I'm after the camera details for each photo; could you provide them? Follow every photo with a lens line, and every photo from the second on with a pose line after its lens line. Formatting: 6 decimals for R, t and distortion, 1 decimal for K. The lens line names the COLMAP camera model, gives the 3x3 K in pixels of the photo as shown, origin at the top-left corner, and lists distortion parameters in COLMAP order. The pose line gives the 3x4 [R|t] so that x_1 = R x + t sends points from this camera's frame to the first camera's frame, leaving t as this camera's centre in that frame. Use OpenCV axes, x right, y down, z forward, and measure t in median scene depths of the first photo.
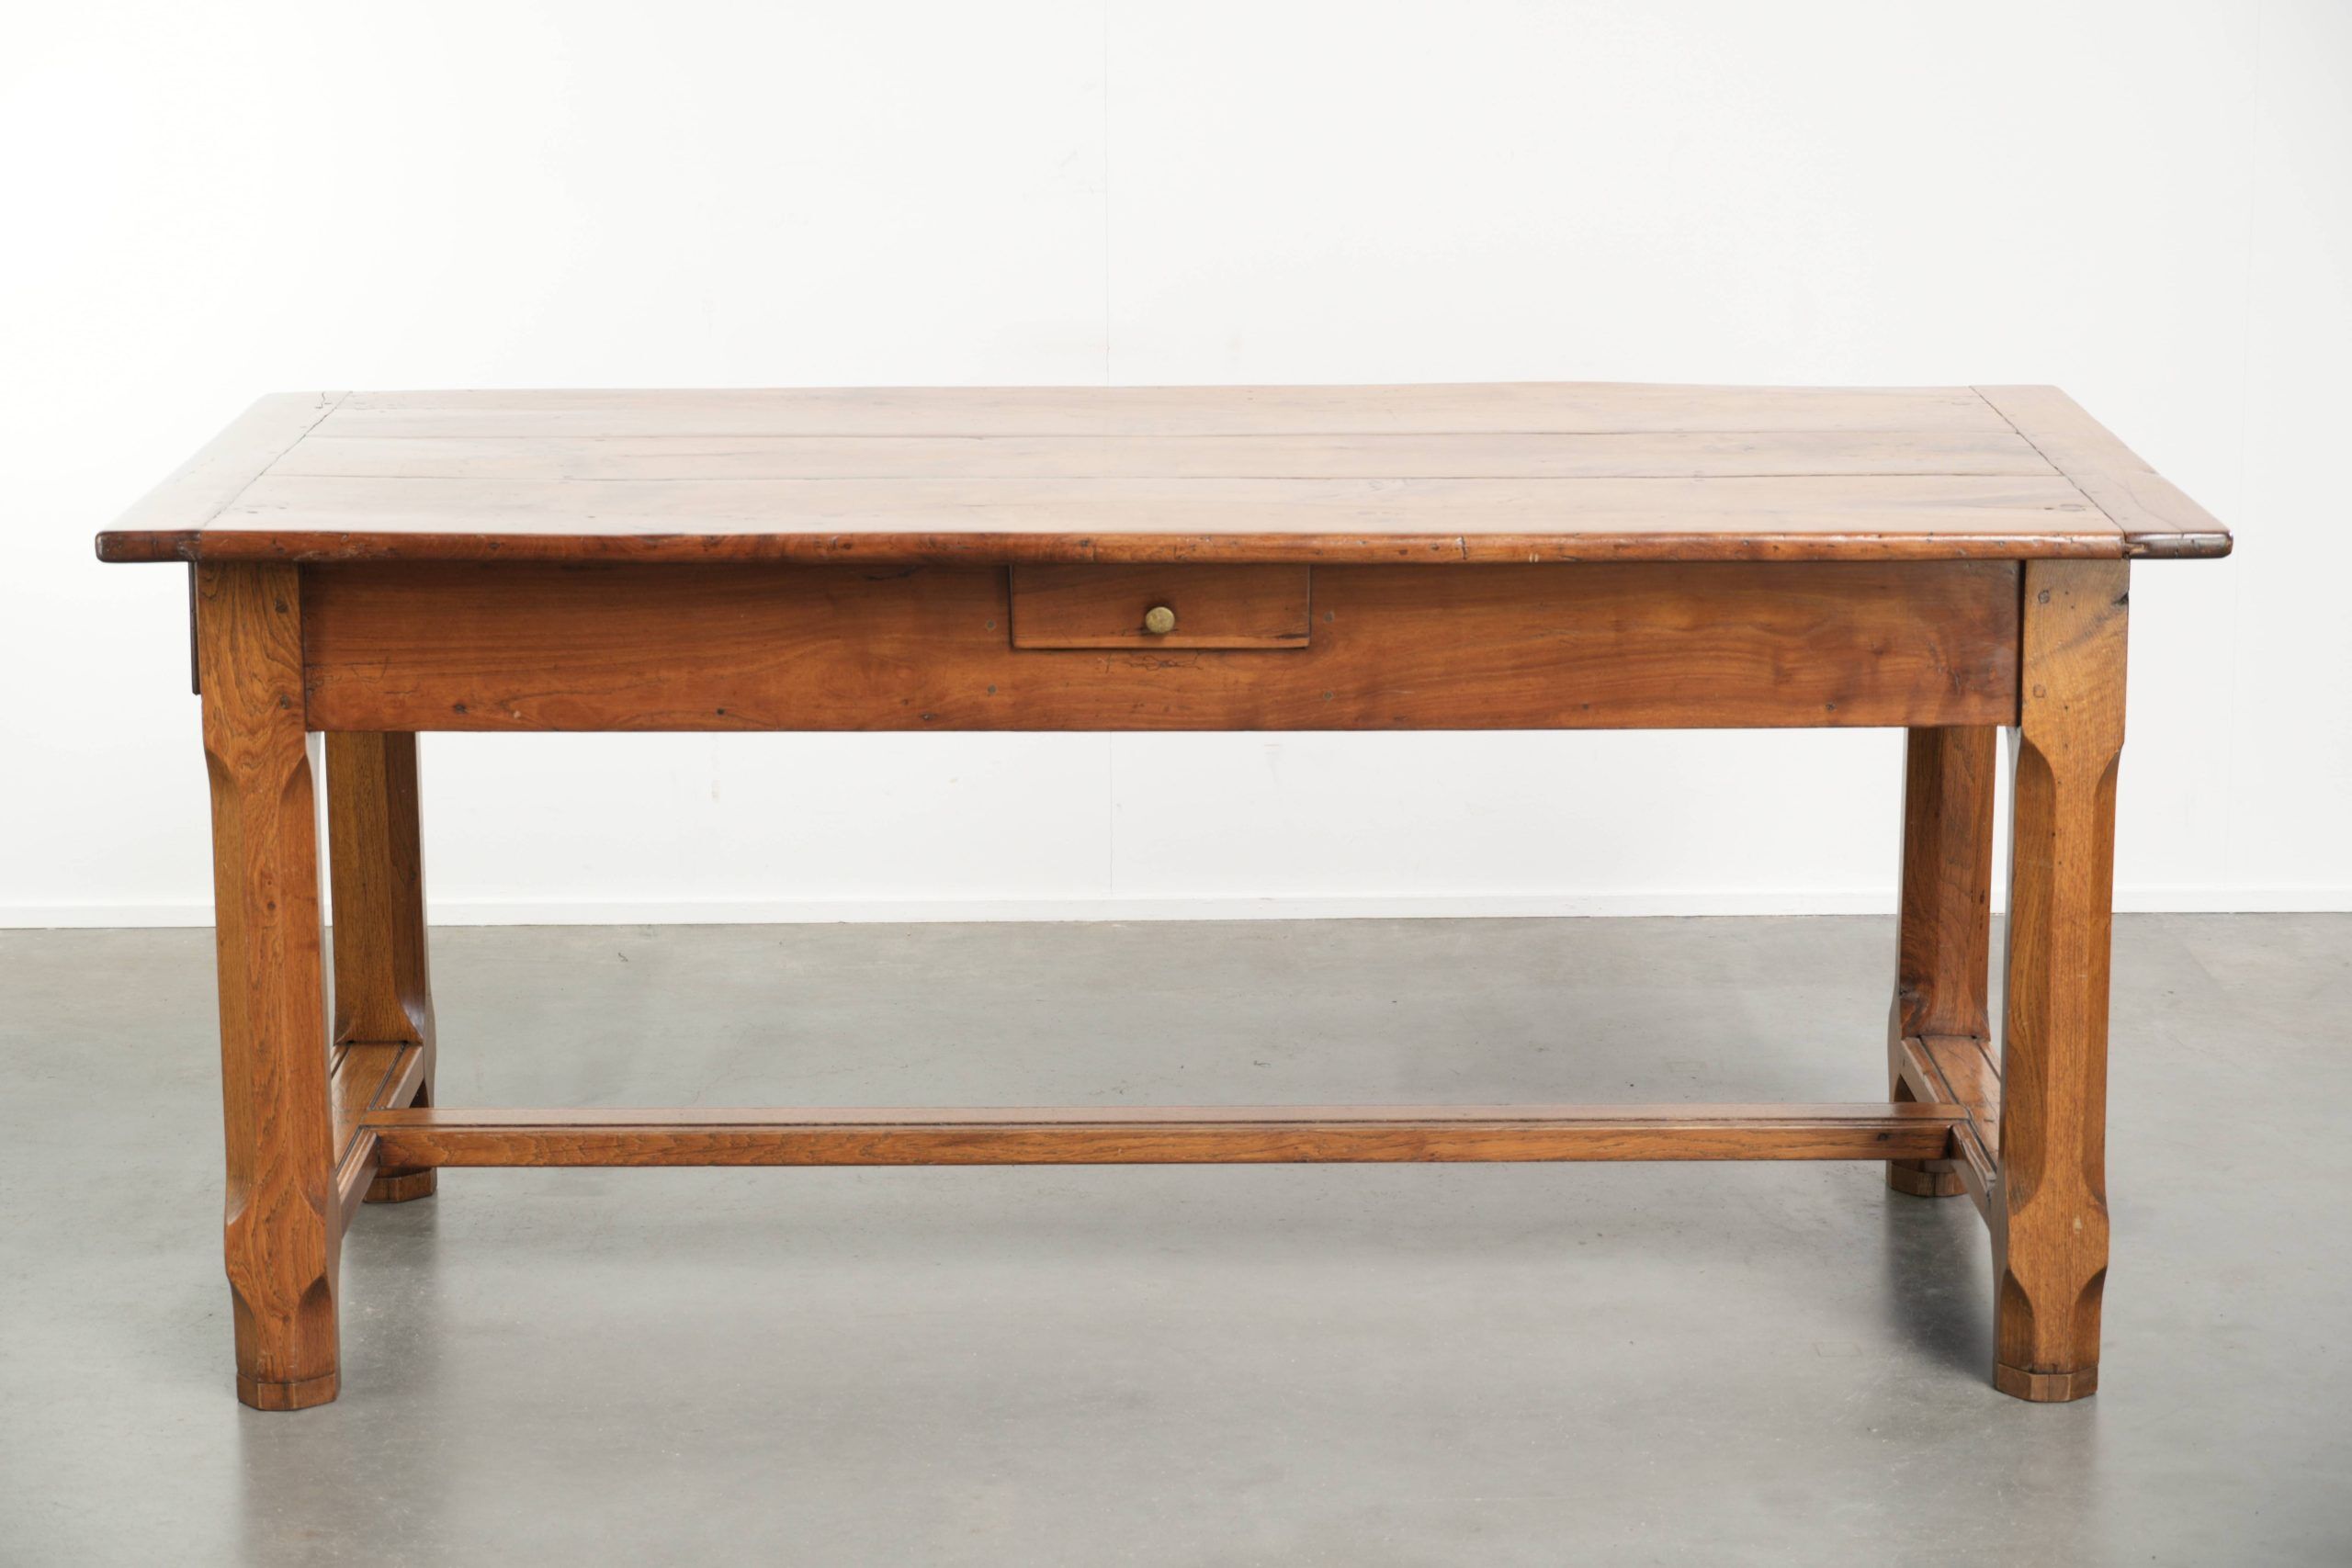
lens RADIAL K [[4942.9, 0, 1176.0], [0, 4942.9, 784.0], [0, 0, 1]] dist [-0.046392, 1.728896]
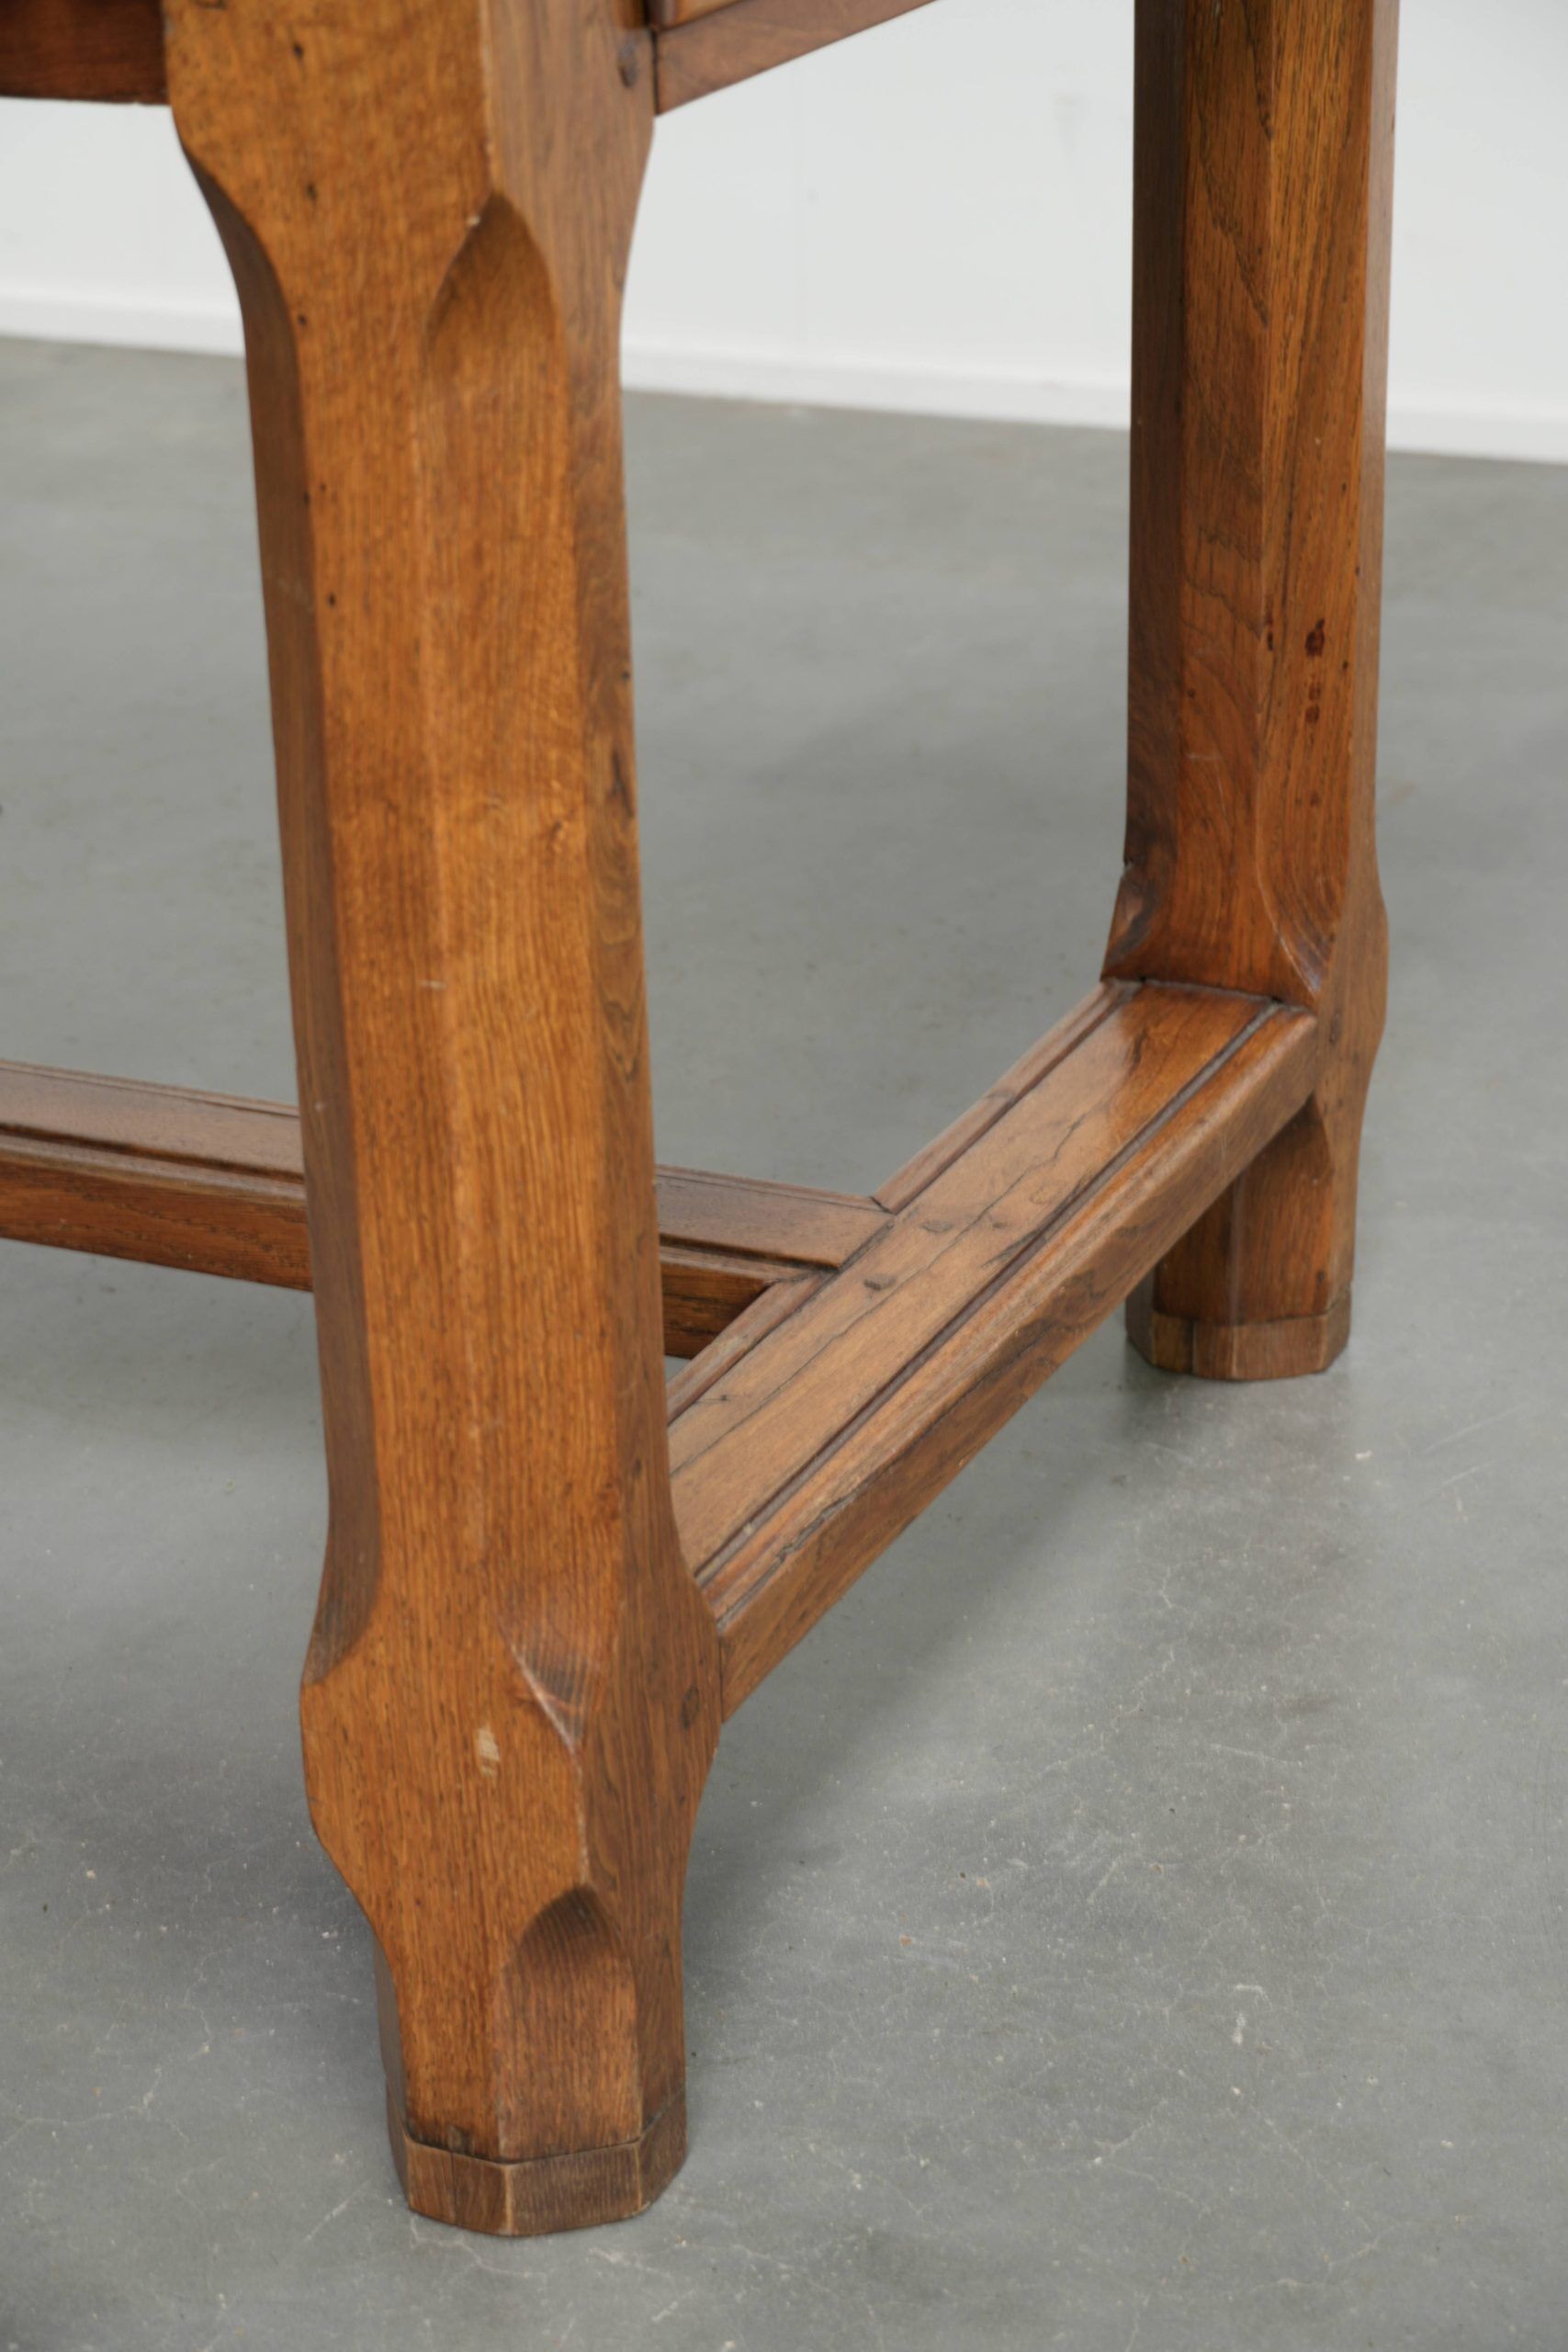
lens RADIAL K [[4894.5, 0, 784.0], [0, 4894.5, 1176.0], [0, 0, 1]] dist [0.012024, 0.409468]
pose [[0.907356, 0.146672, -0.393945, 0.234319], [-0.069812, 0.976718, 0.202851, -0.008229], [0.414526, -0.156556, 0.896470, 0.542732]]
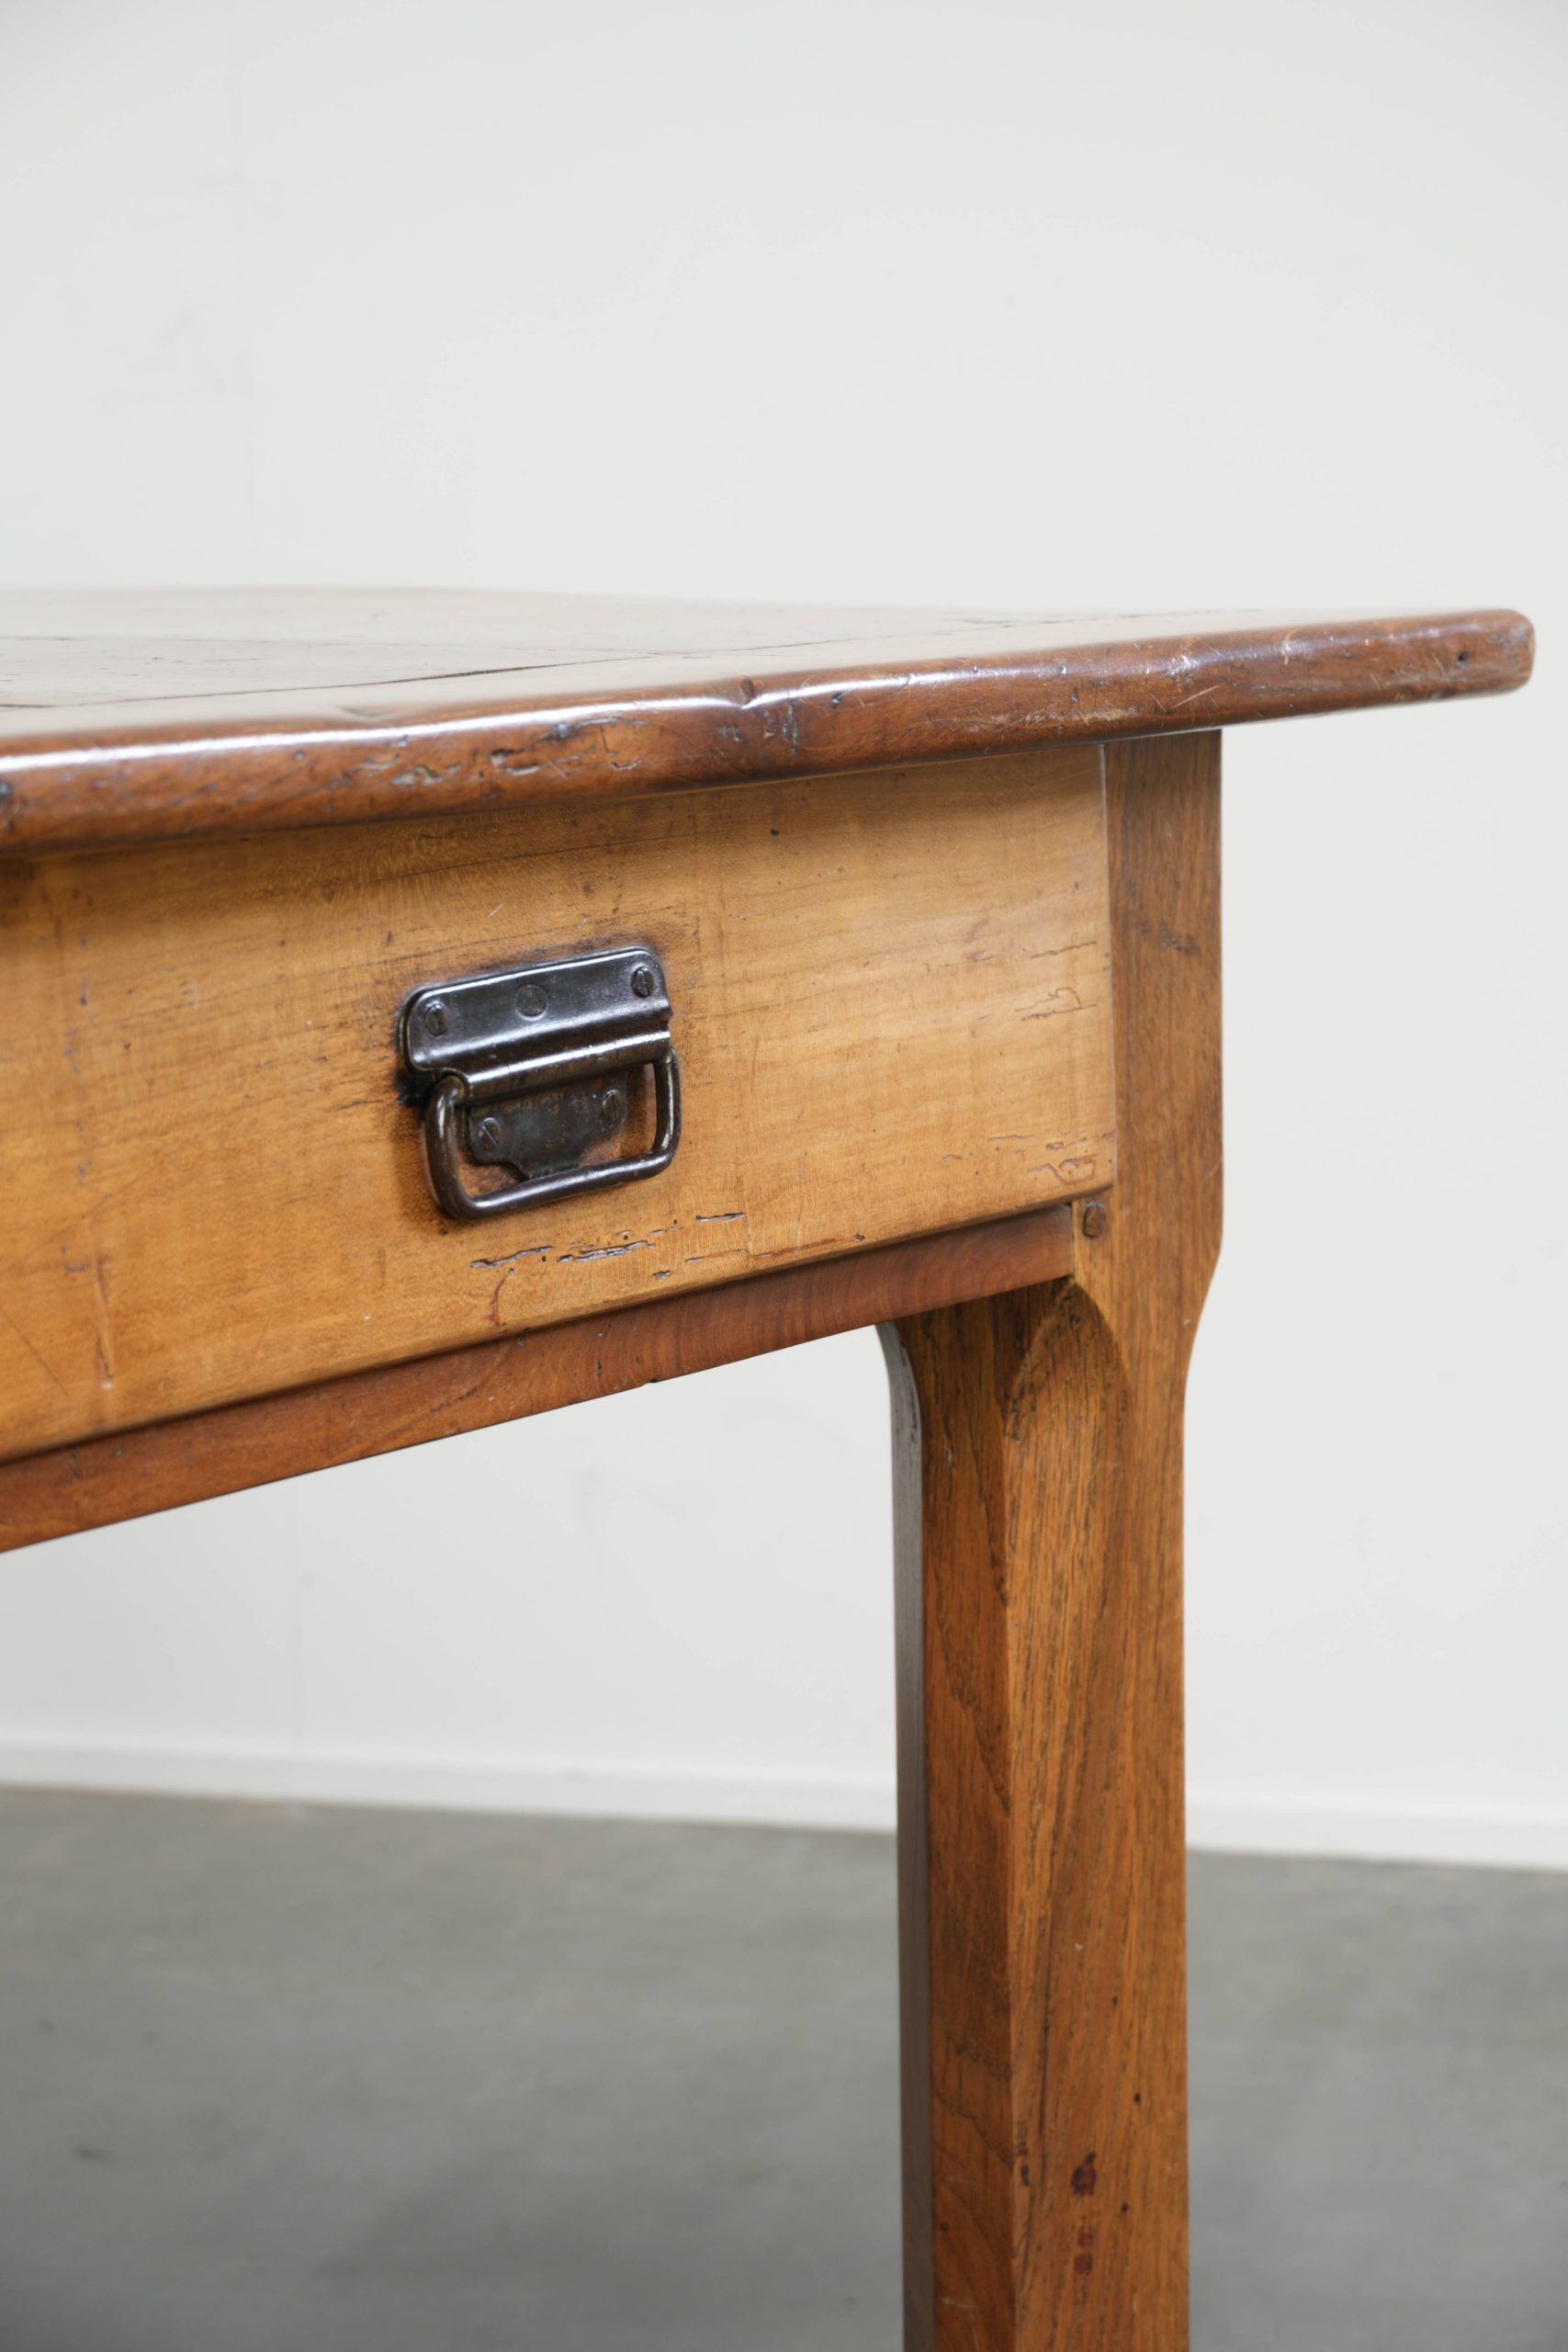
lens RADIAL K [[4942.9, 0, 789.2], [0, 4942.9, 1231.4], [0, 0, 1]] dist [-0.046392, 1.728896]
pose [[0.800141, 0.083320, -0.593997, 0.279974], [-0.112892, 0.993526, -0.012708, -0.026525], [0.589093, 0.077226, 0.804367, 0.611662]]
